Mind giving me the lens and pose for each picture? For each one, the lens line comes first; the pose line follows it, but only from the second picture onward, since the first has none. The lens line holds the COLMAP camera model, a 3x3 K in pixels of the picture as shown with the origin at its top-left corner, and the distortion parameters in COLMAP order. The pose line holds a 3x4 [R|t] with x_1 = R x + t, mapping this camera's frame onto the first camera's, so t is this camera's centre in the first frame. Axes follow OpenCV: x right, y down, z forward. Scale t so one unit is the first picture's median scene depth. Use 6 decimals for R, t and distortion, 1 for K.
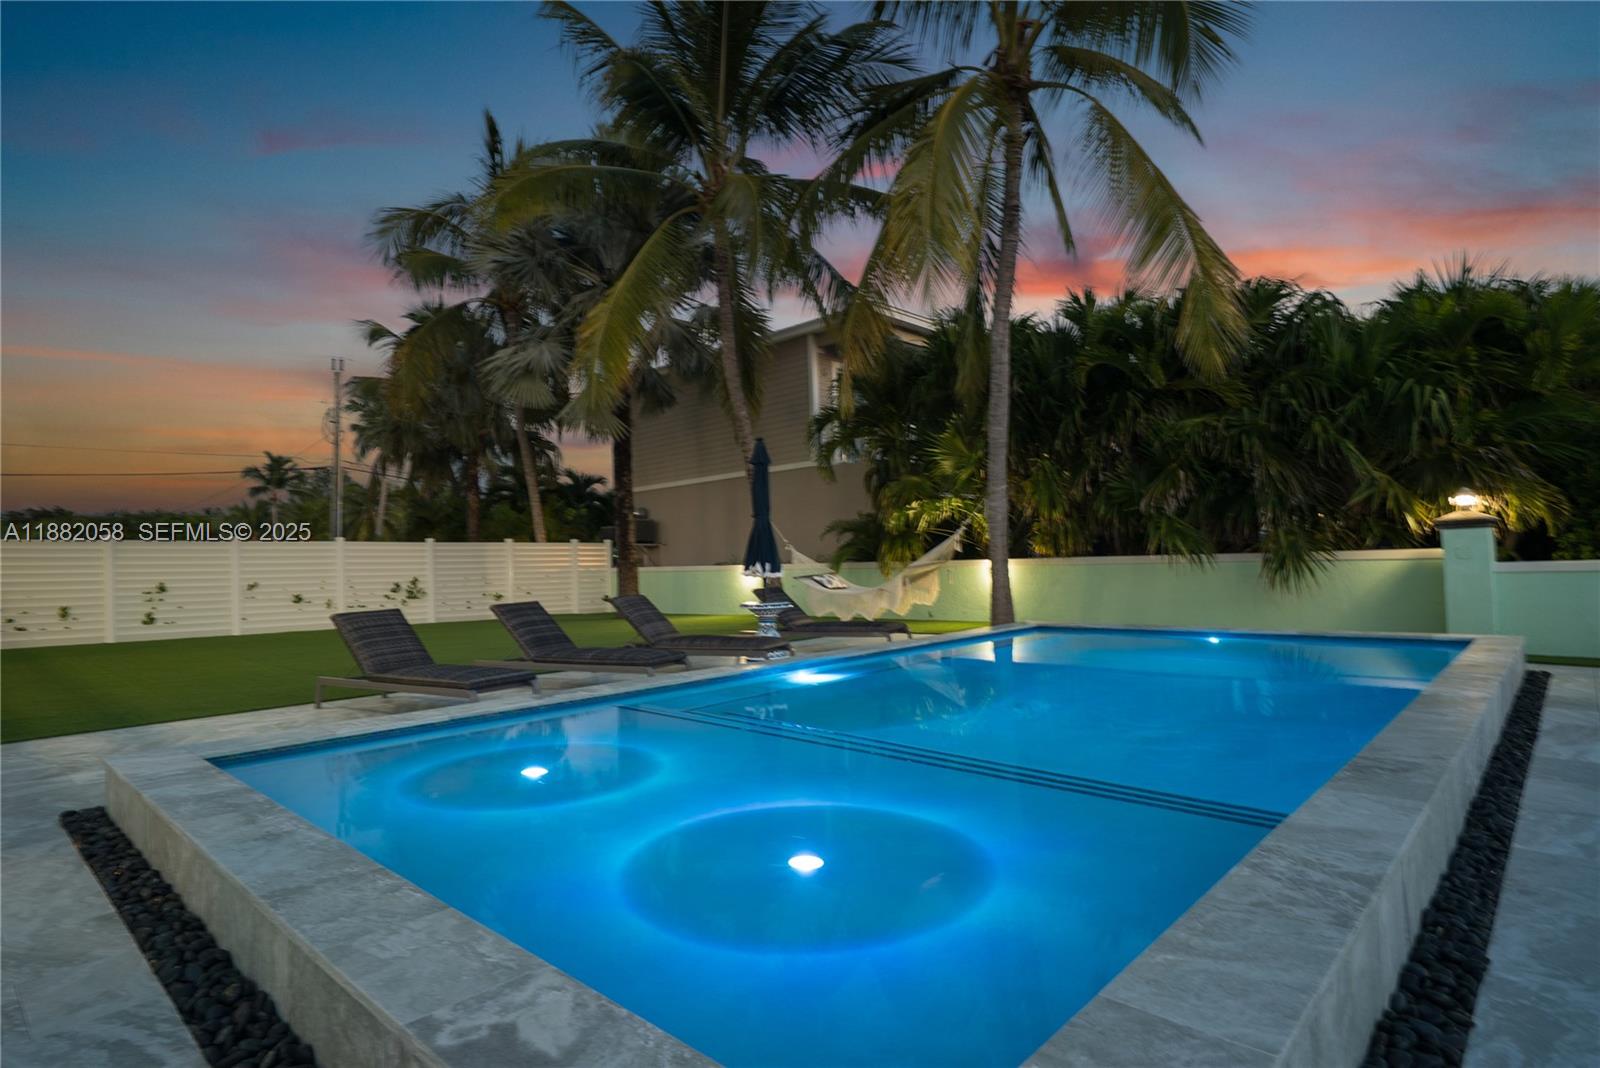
lens RADIAL K [[827.0, 0, 800.0], [0, 827.0, 534.0], [0, 0, 1]] dist [-0.003441, -0.000429]
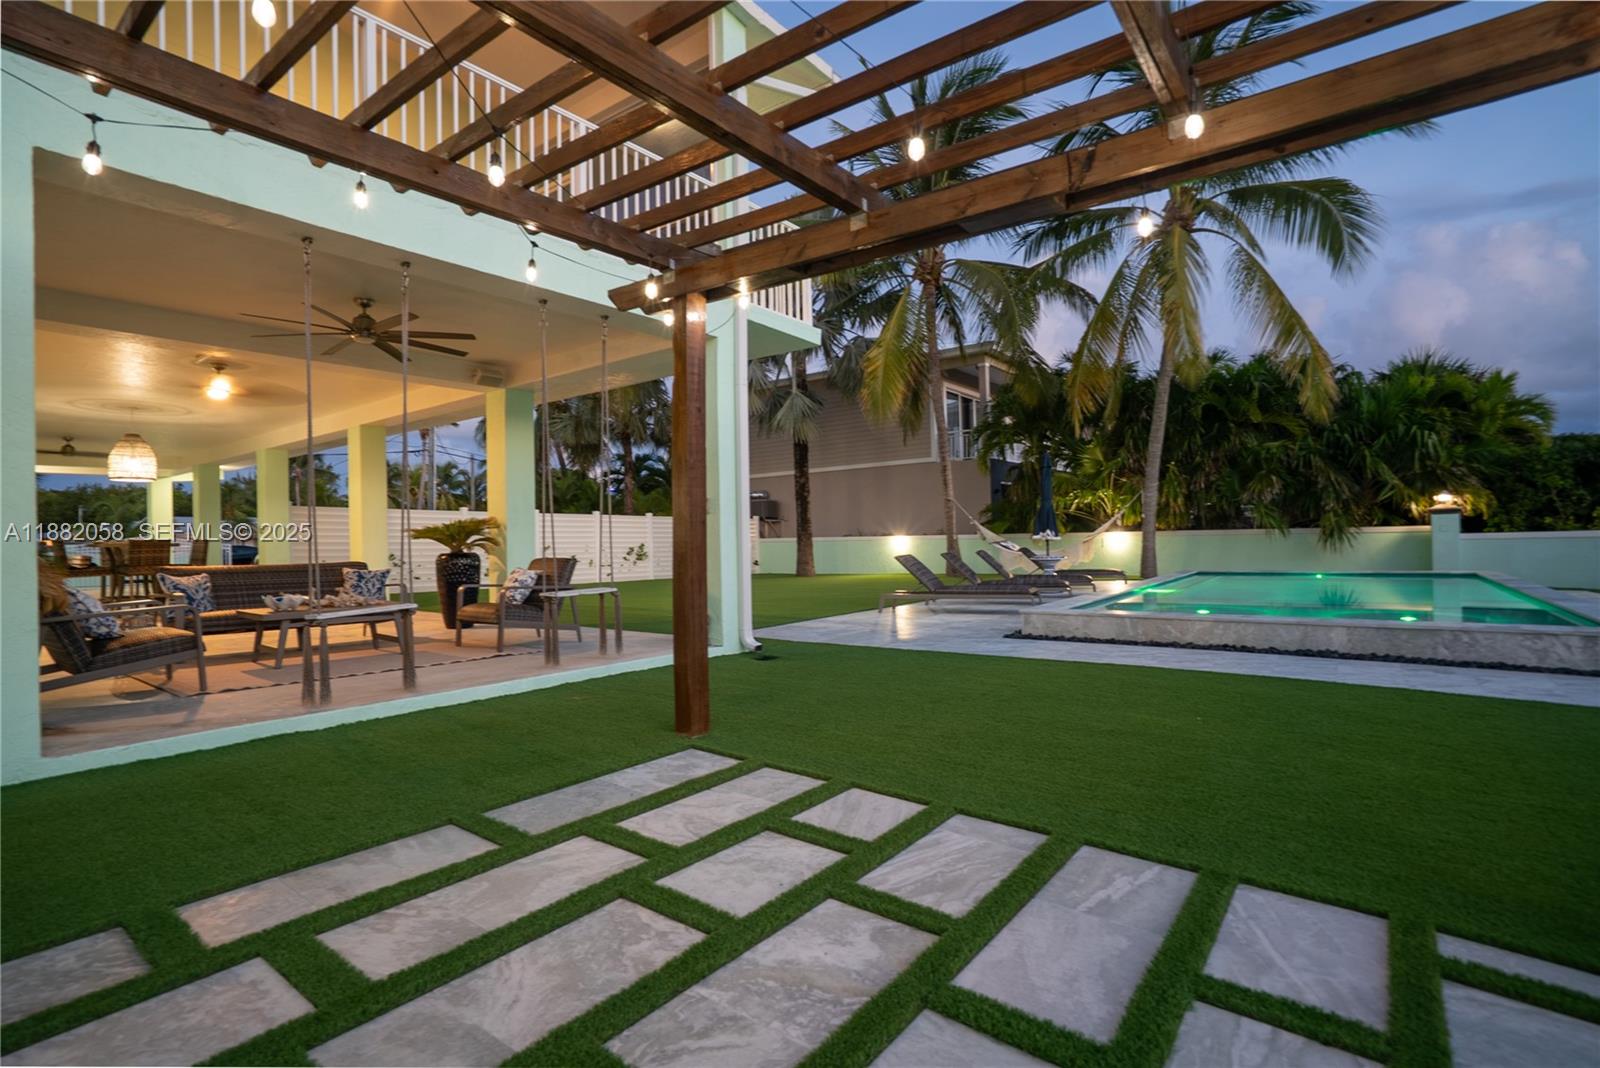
lens RADIAL K [[793.0, 0, 800.0], [0, 793.0, 534.0], [0, 0, 1]] dist [0.001490, 0.000330]
pose [[0.988170, 0.008544, 0.153124, -0.770341], [-0.012452, 0.999620, 0.024578, 0.010744], [-0.152856, -0.026194, 0.987901, -0.435151]]
